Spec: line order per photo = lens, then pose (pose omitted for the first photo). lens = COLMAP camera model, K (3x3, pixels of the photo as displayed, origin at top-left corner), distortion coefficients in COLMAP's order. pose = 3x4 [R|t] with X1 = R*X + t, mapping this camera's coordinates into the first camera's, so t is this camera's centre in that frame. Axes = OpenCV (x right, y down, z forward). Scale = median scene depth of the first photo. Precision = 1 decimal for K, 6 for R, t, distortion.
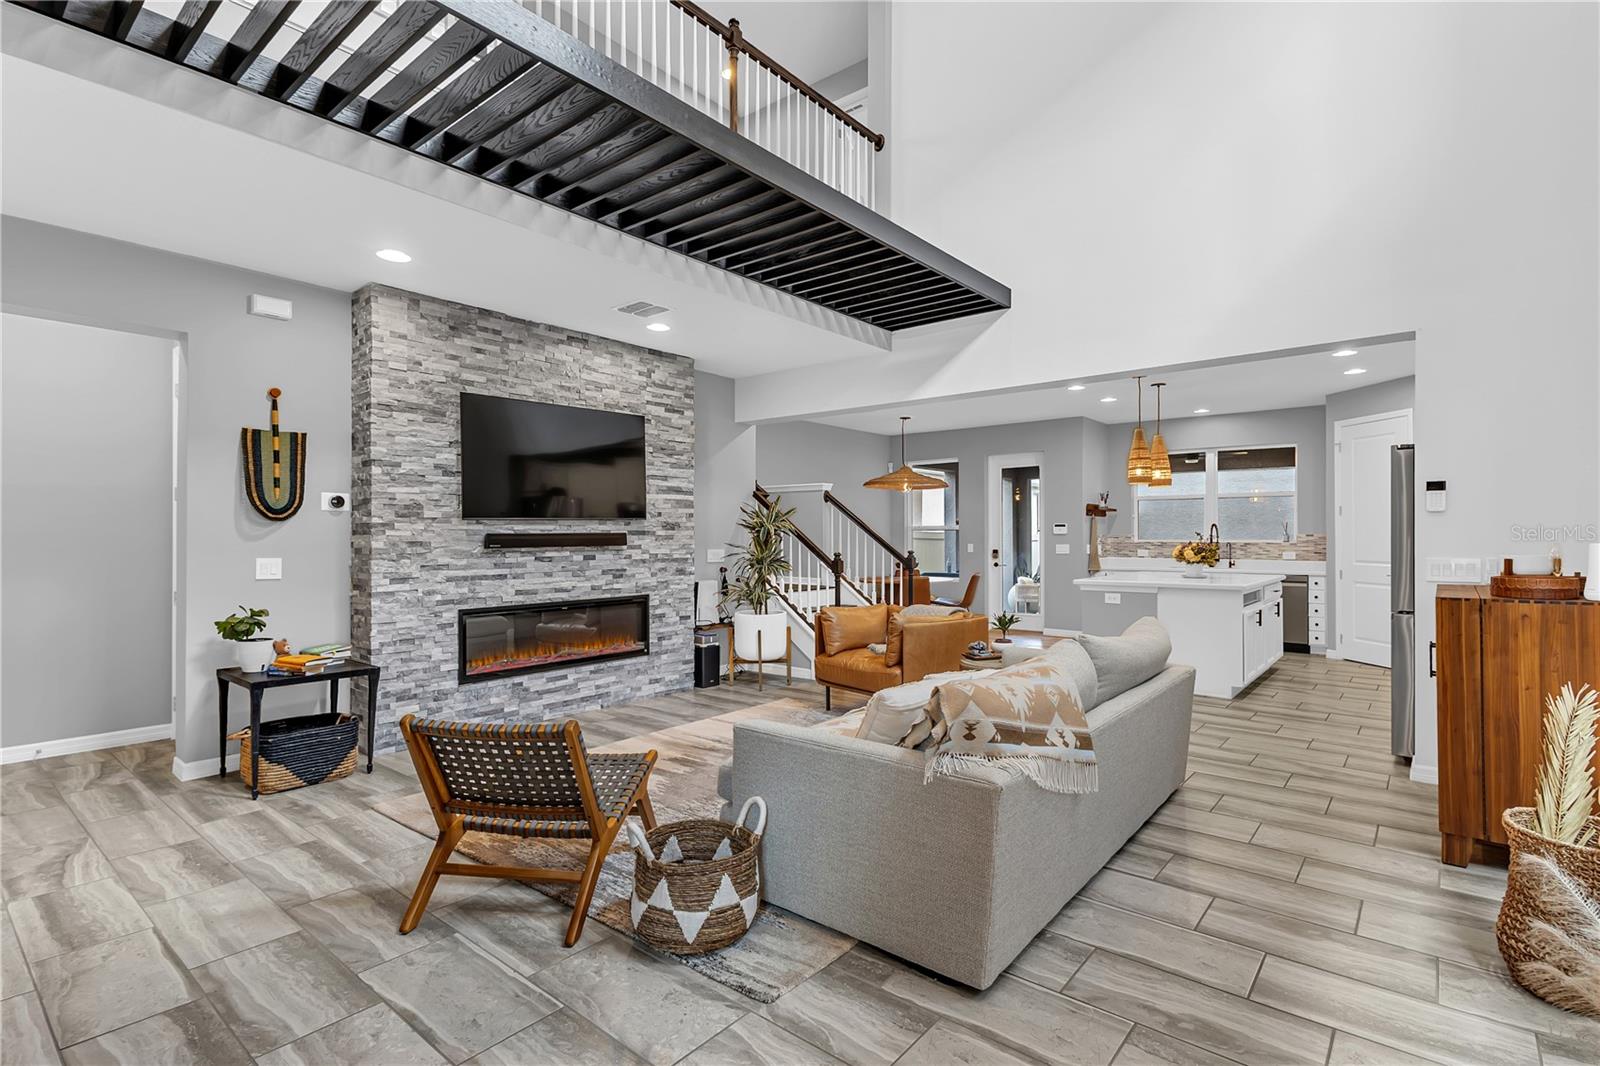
lens RADIAL K [[744.5, 0, 808.3], [0, 744.5, 532.7], [0, 0, 1]] dist [0.024063, -0.000109]
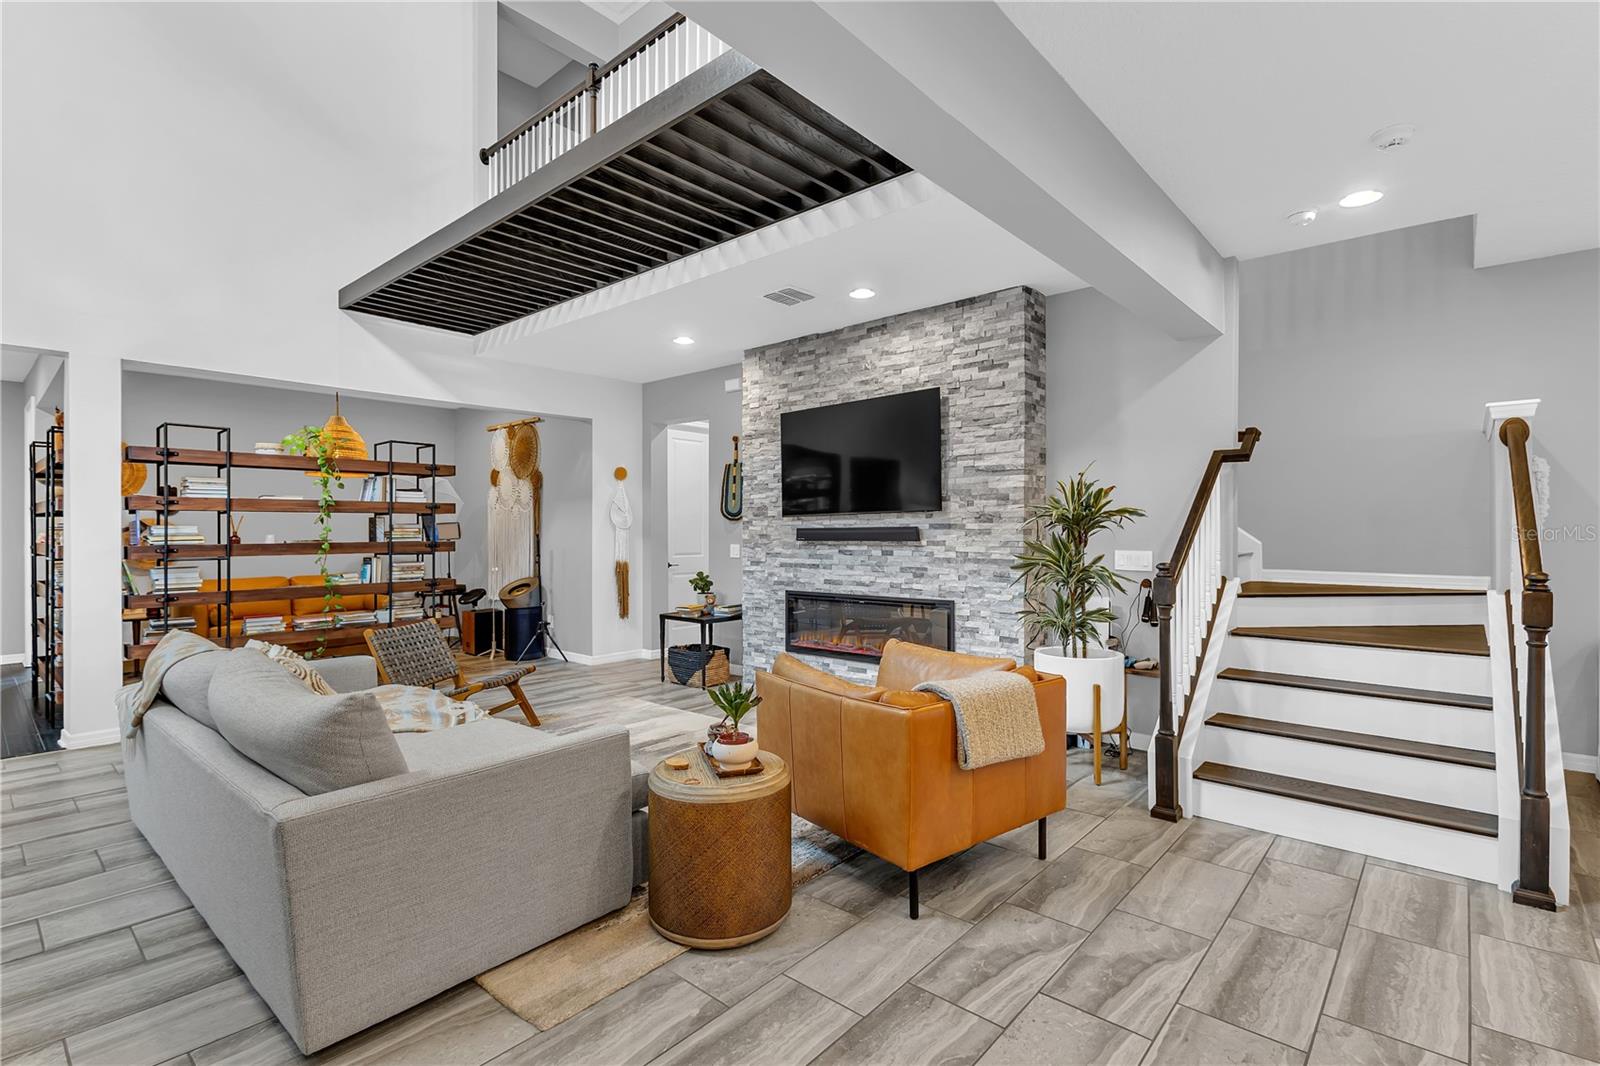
lens RADIAL K [[751.6, 0, 804.4], [0, 751.6, 531.8], [0, 0, 1]] dist [0.026623, -0.017062]
pose [[-0.018794, 0.002237, -0.999821, 0.705186], [0.005993, 0.999980, 0.002125, 0.003910], [0.999805, -0.005952, -0.018807, 0.967244]]
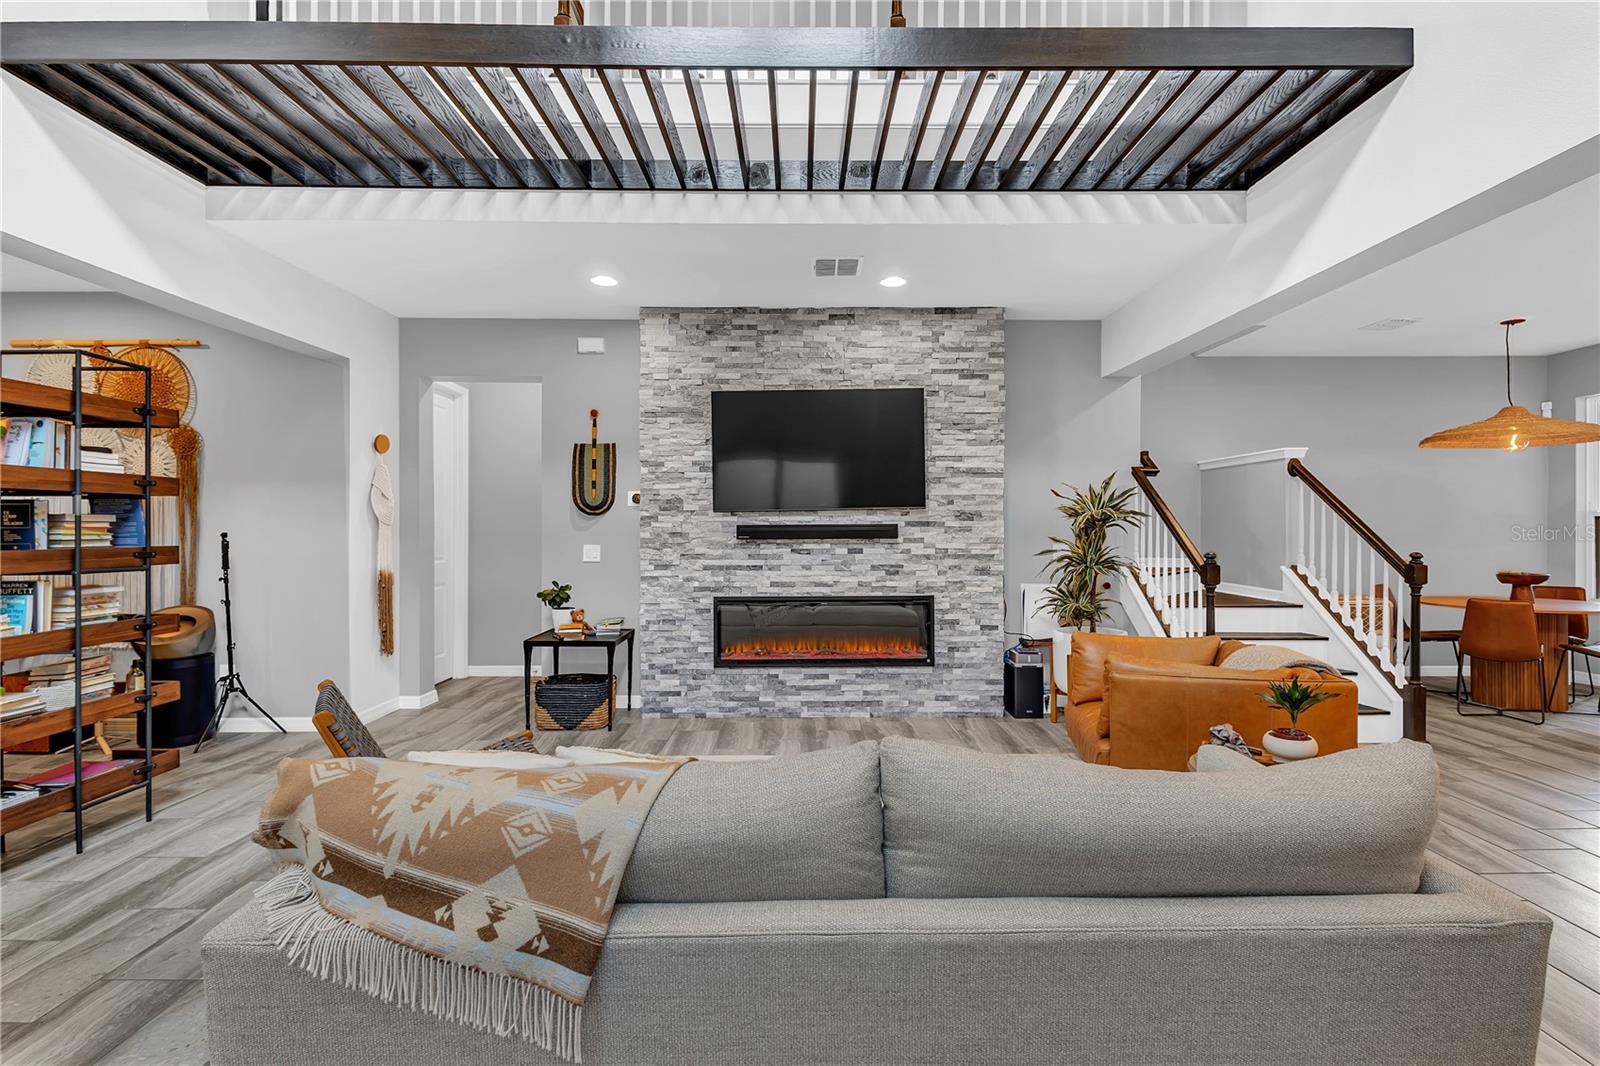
lens RADIAL K [[751.6, 0, 804.4], [0, 751.6, 531.8], [0, 0, 1]] dist [0.026623, -0.017062]
pose [[0.654181, 0.004380, -0.756325, 0.389117], [0.003103, 0.999959, 0.008474, 0.001625], [0.756331, -0.007890, 0.654141, 0.366639]]
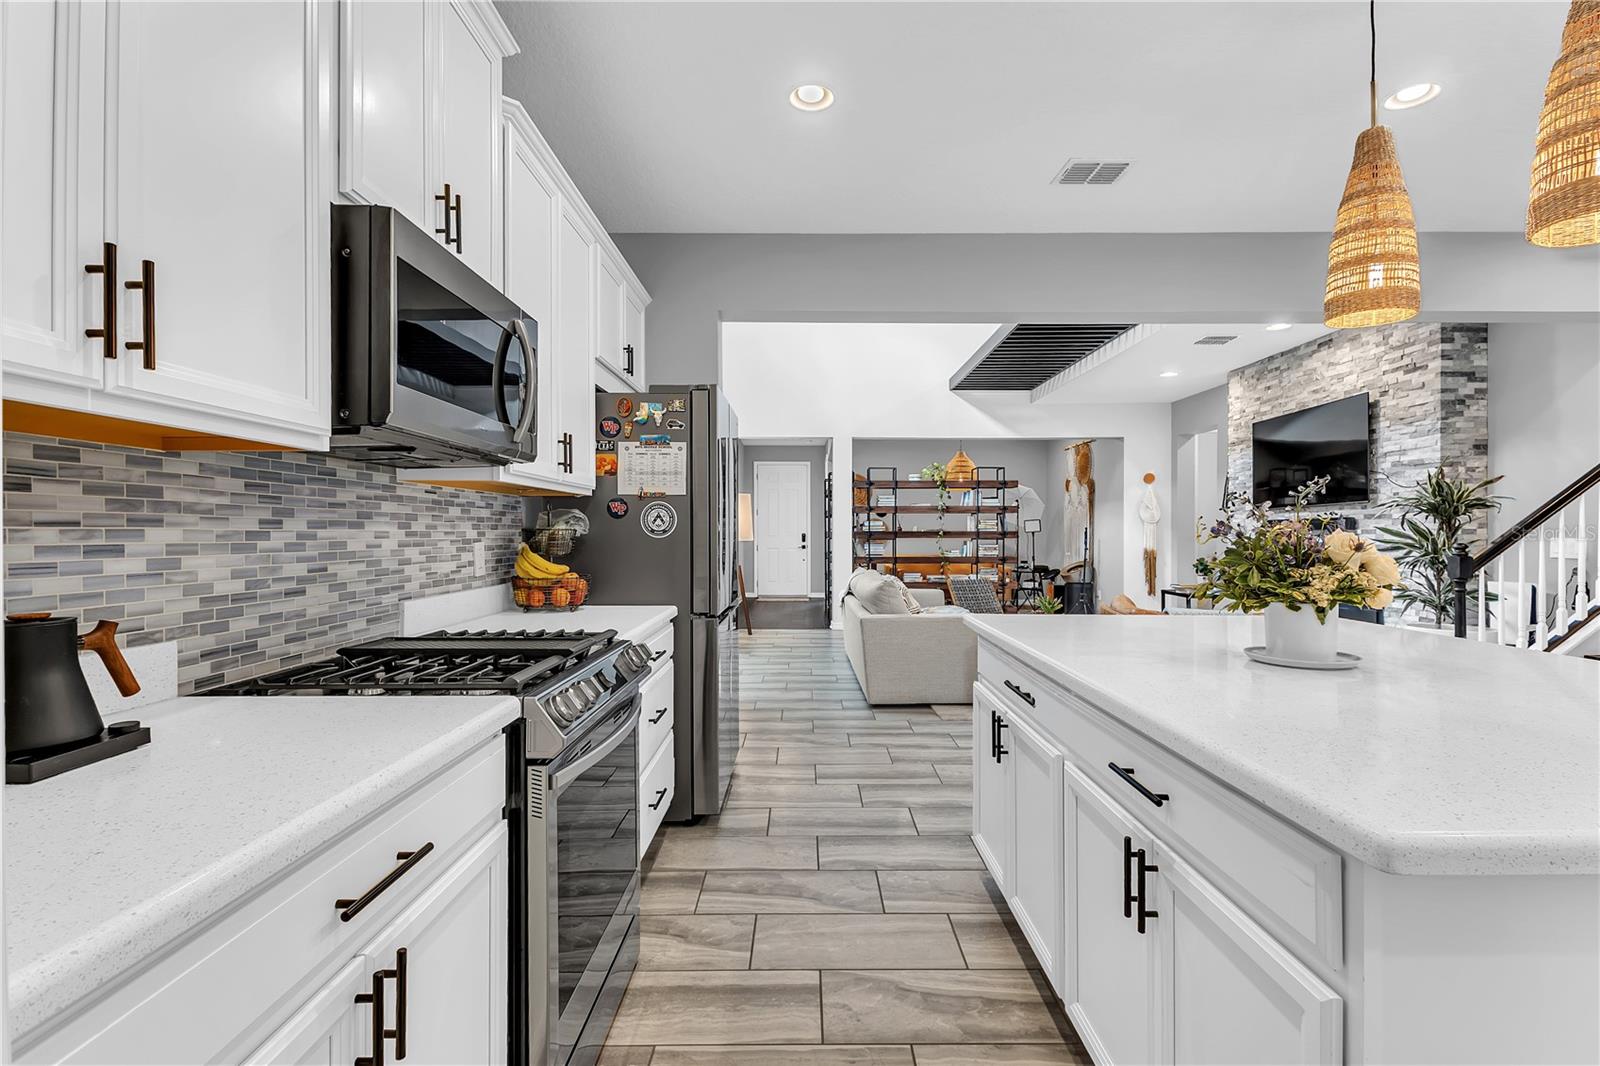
lens RADIAL K [[751.6, 0, 804.4], [0, 751.6, 531.8], [0, 0, 1]] dist [0.026623, -0.017062]
pose [[-0.763501, -0.000234, -0.645806, 1.049340], [0.001631, 0.999996, -0.002290, 0.022697], [0.645804, -0.002802, -0.763498, 1.423184]]
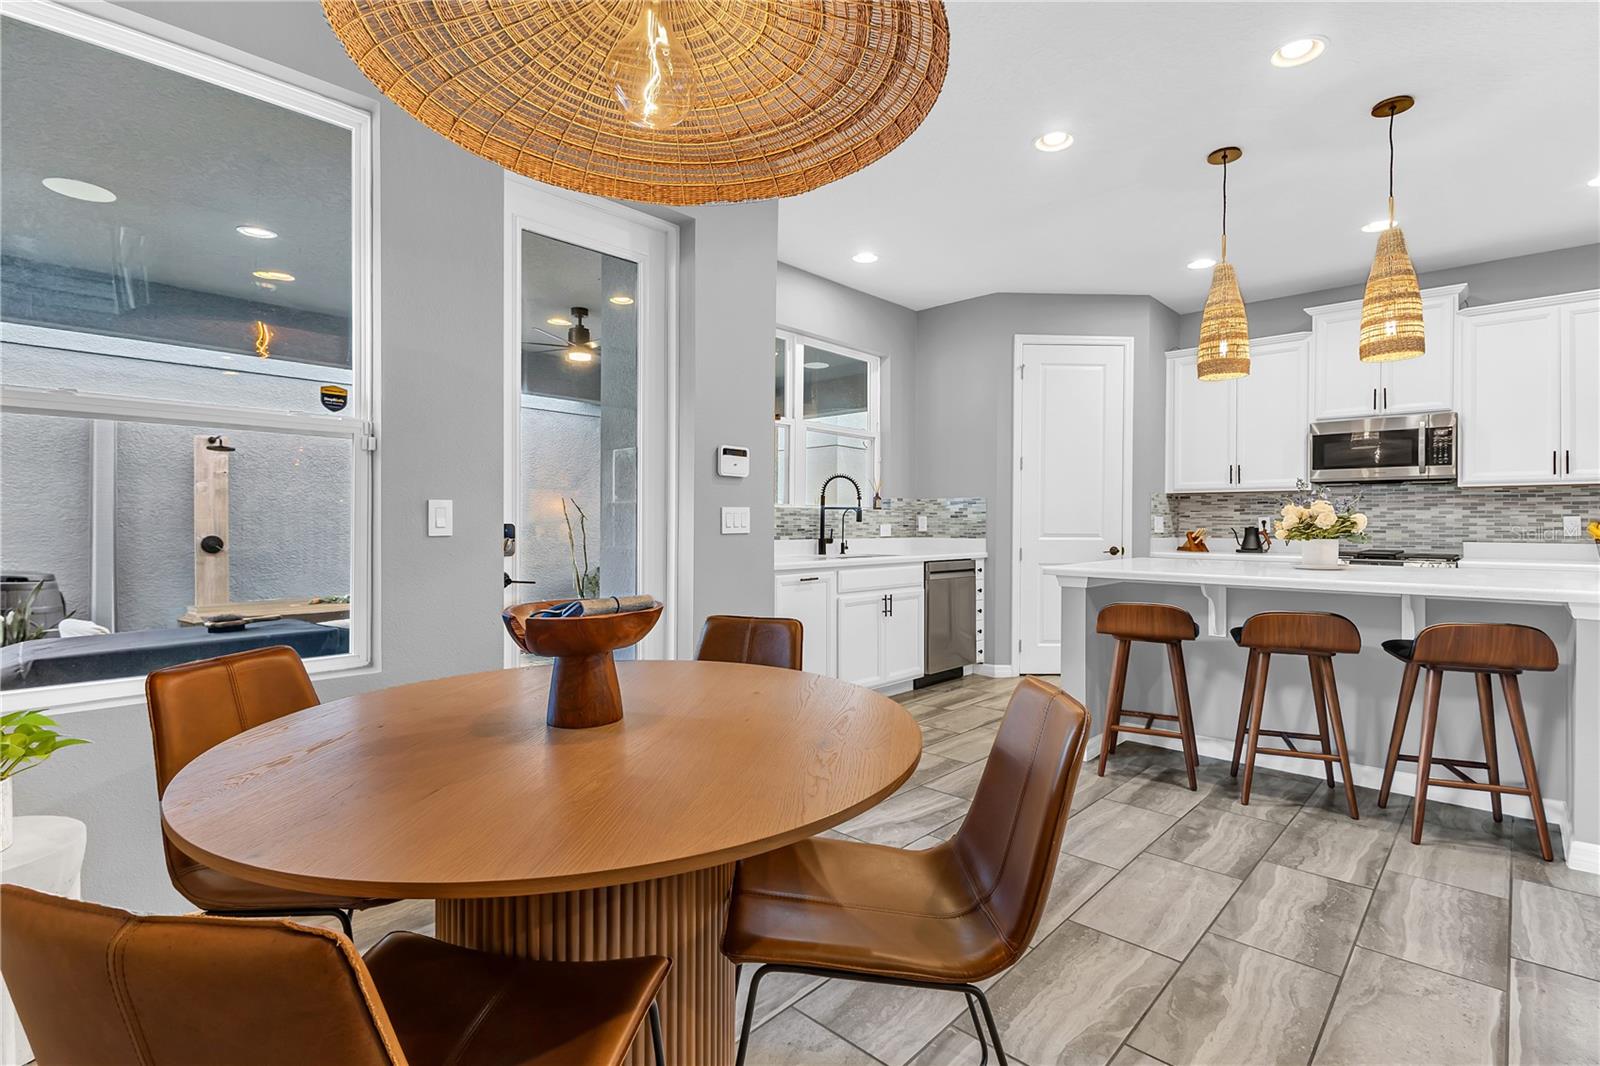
lens RADIAL K [[752.4, 0, 806.7], [0, 752.4, 525.0], [0, 0, 1]] dist [0.036682, -0.021372]
pose [[0.049072, -0.002331, 0.998793, -0.018921], [-0.006670, 0.999974, 0.002662, 0.041374], [-0.998773, -0.006793, 0.049055, 1.725186]]
